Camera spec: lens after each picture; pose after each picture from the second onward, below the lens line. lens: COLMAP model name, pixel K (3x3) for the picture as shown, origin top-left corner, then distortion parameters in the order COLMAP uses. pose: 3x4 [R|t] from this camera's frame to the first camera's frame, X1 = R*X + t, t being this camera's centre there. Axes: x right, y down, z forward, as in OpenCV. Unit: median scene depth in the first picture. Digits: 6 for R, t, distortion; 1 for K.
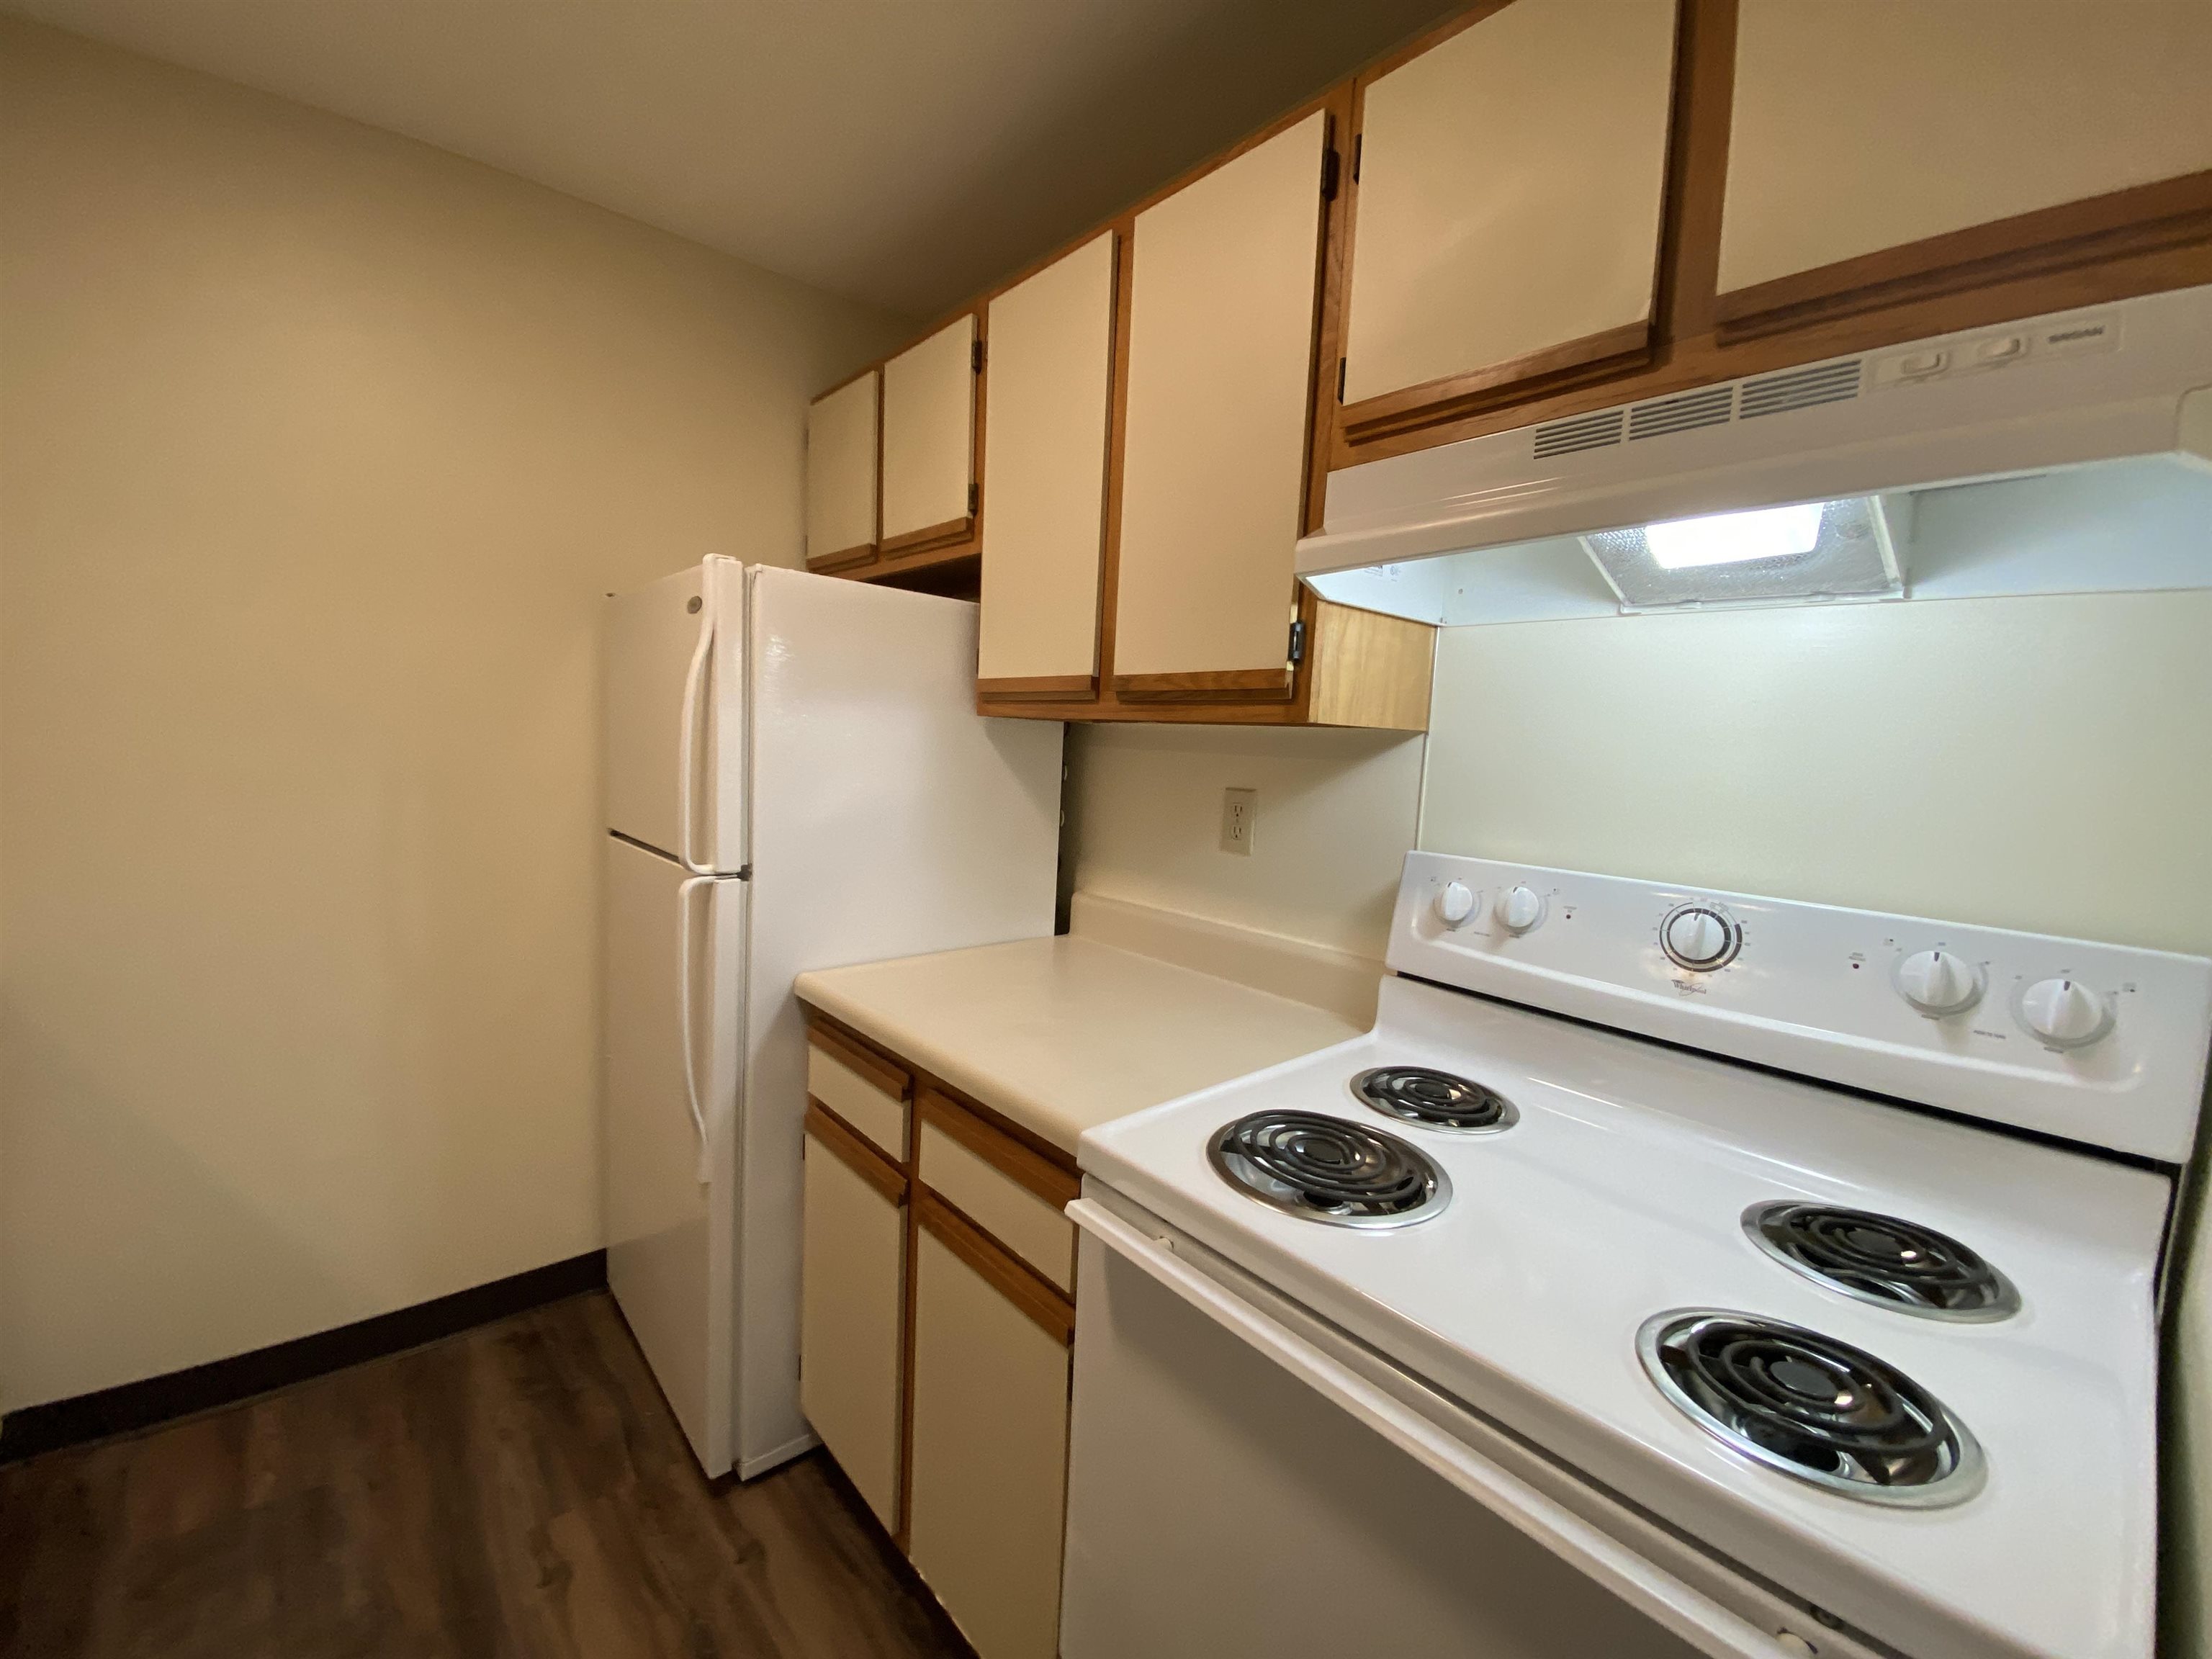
lens RADIAL K [[895.9, 0, 1089.9], [0, 895.9, 823.1], [0, 0, 1]] dist [-0.020837, -0.003689]
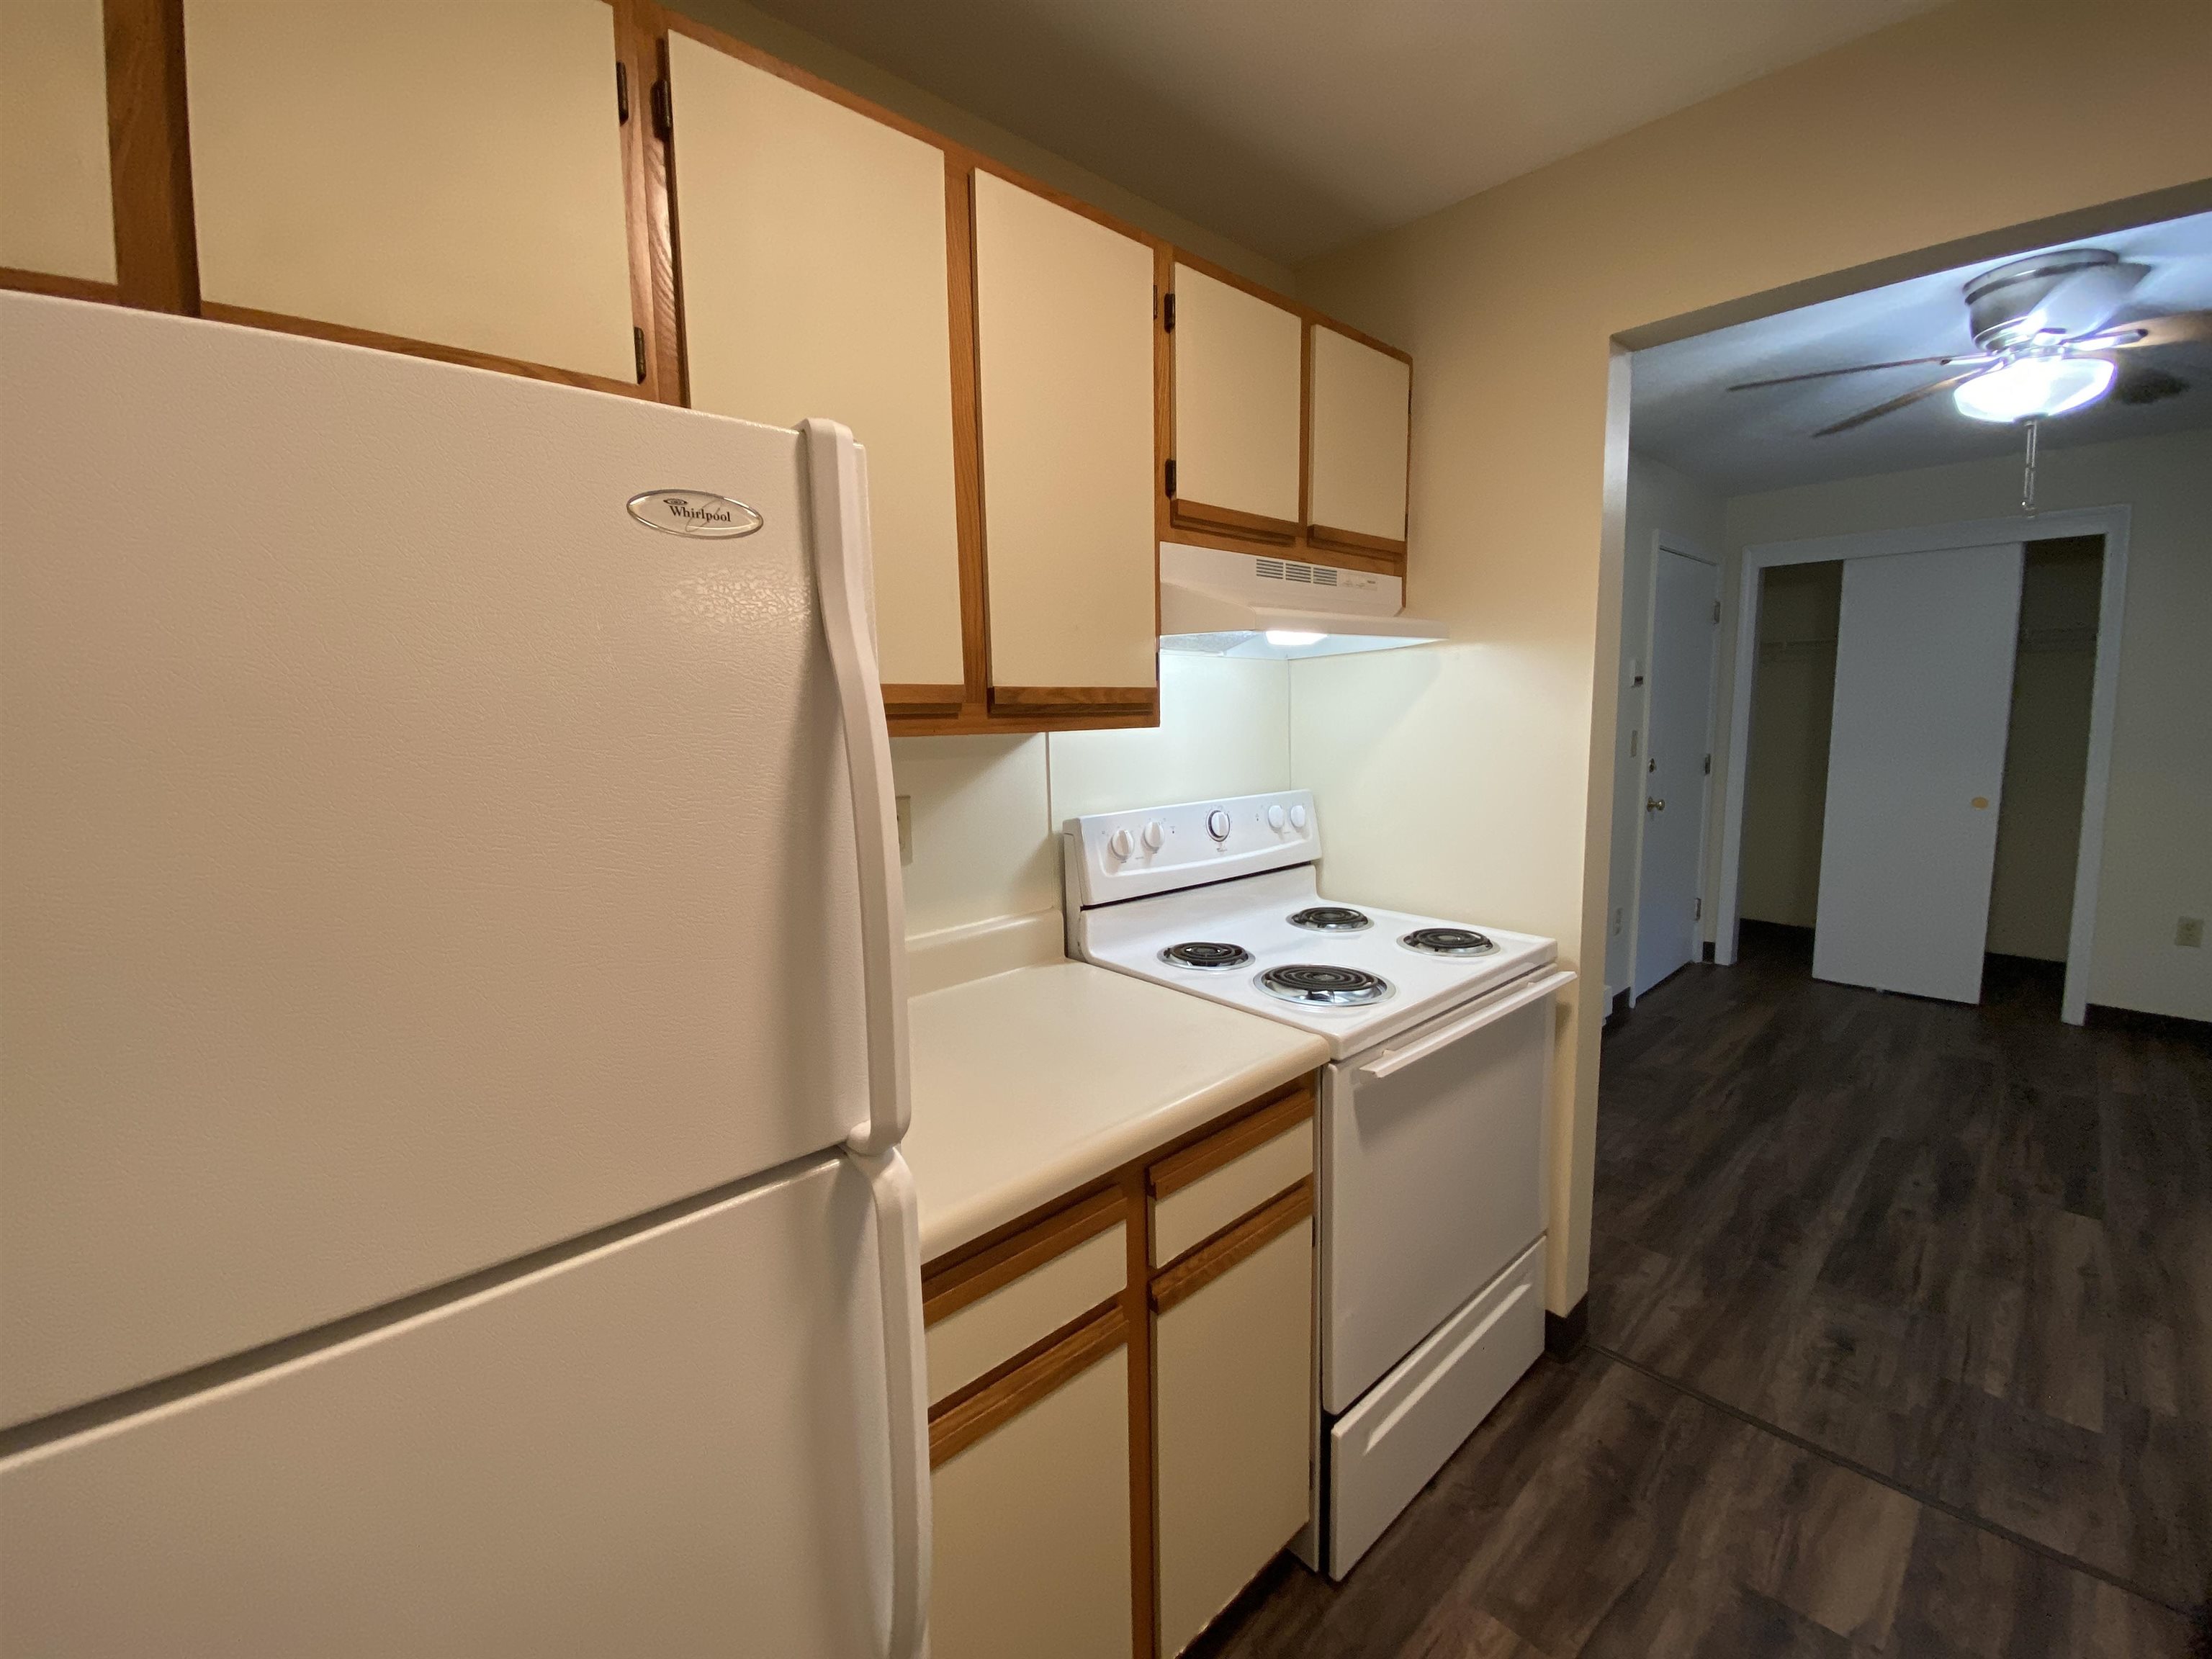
lens RADIAL K [[895.9, 0, 1063.0], [0, 895.9, 818.8], [0, 0, 1]] dist [-0.020837, -0.003689]
pose [[-0.013345, -0.166494, 0.985952, -1.084042], [0.110204, 0.979788, 0.166945, -0.216346], [-0.993819, 0.110884, 0.005273, 1.143938]]
